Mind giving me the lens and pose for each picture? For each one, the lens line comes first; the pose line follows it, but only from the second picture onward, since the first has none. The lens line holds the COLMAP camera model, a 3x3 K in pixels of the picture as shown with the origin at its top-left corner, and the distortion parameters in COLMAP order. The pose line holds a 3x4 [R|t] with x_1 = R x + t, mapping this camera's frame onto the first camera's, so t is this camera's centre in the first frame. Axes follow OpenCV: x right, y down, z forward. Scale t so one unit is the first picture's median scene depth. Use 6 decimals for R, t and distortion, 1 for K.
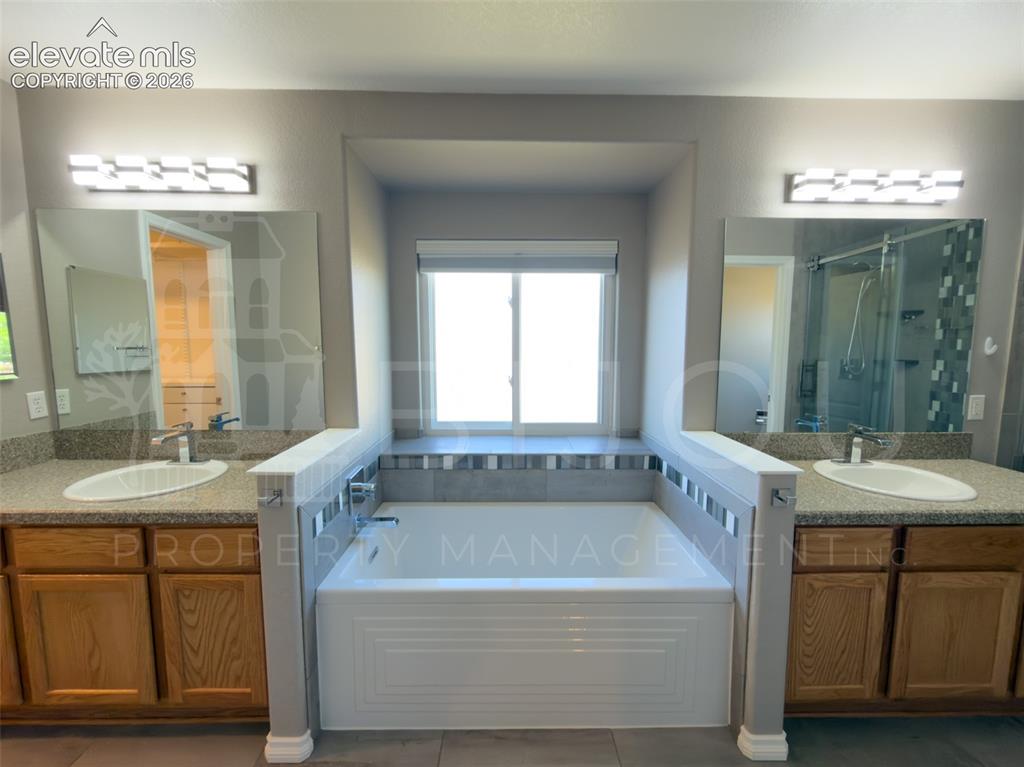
lens RADIAL K [[410.4, 0, 511.8], [0, 410.4, 385.5], [0, 0, 1]] dist [0.000221, -0.000240]
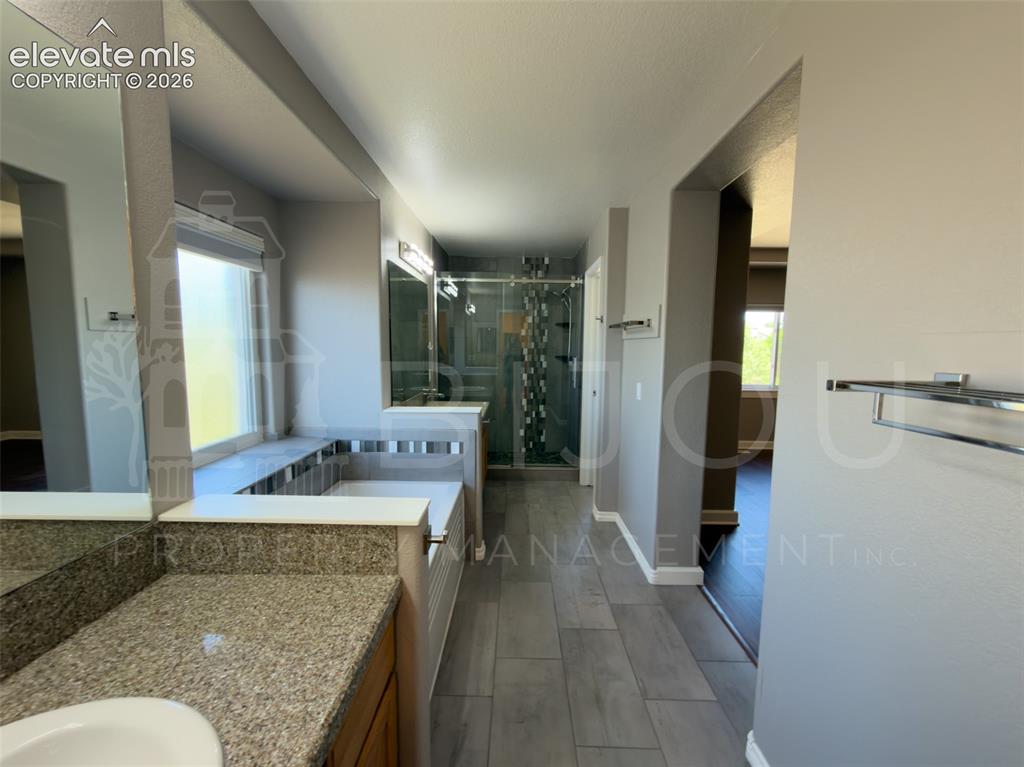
lens RADIAL K [[410.4, 0, 511.8], [0, 410.4, 385.5], [0, 0, 1]] dist [0.000221, -0.000240]
pose [[0.023182, -0.103022, 0.994409, -0.792344], [0.089917, 0.990860, 0.100558, -0.059306], [-0.995679, 0.087084, 0.032233, 0.452918]]
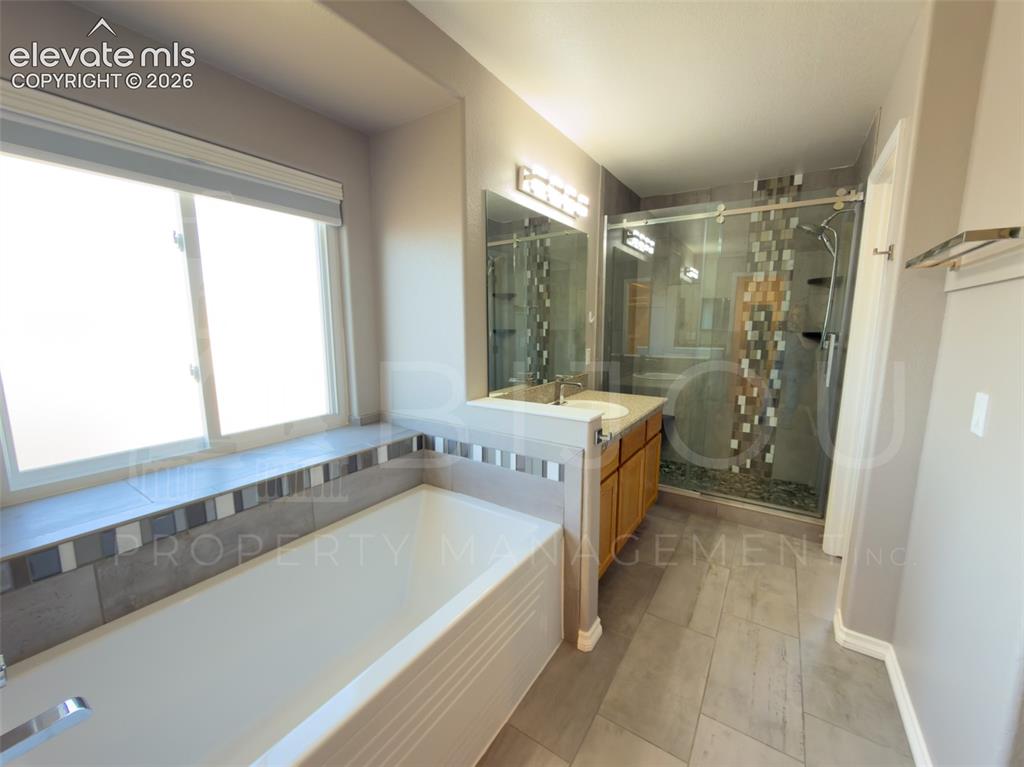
lens RADIAL K [[410.4, 0, 511.8], [0, 410.4, 385.5], [0, 0, 1]] dist [0.000221, -0.000240]
pose [[0.560899, -0.128709, 0.817818, -0.284941], [0.083112, 0.991605, 0.099057, -0.015121], [-0.823702, 0.012410, 0.566887, 0.300686]]
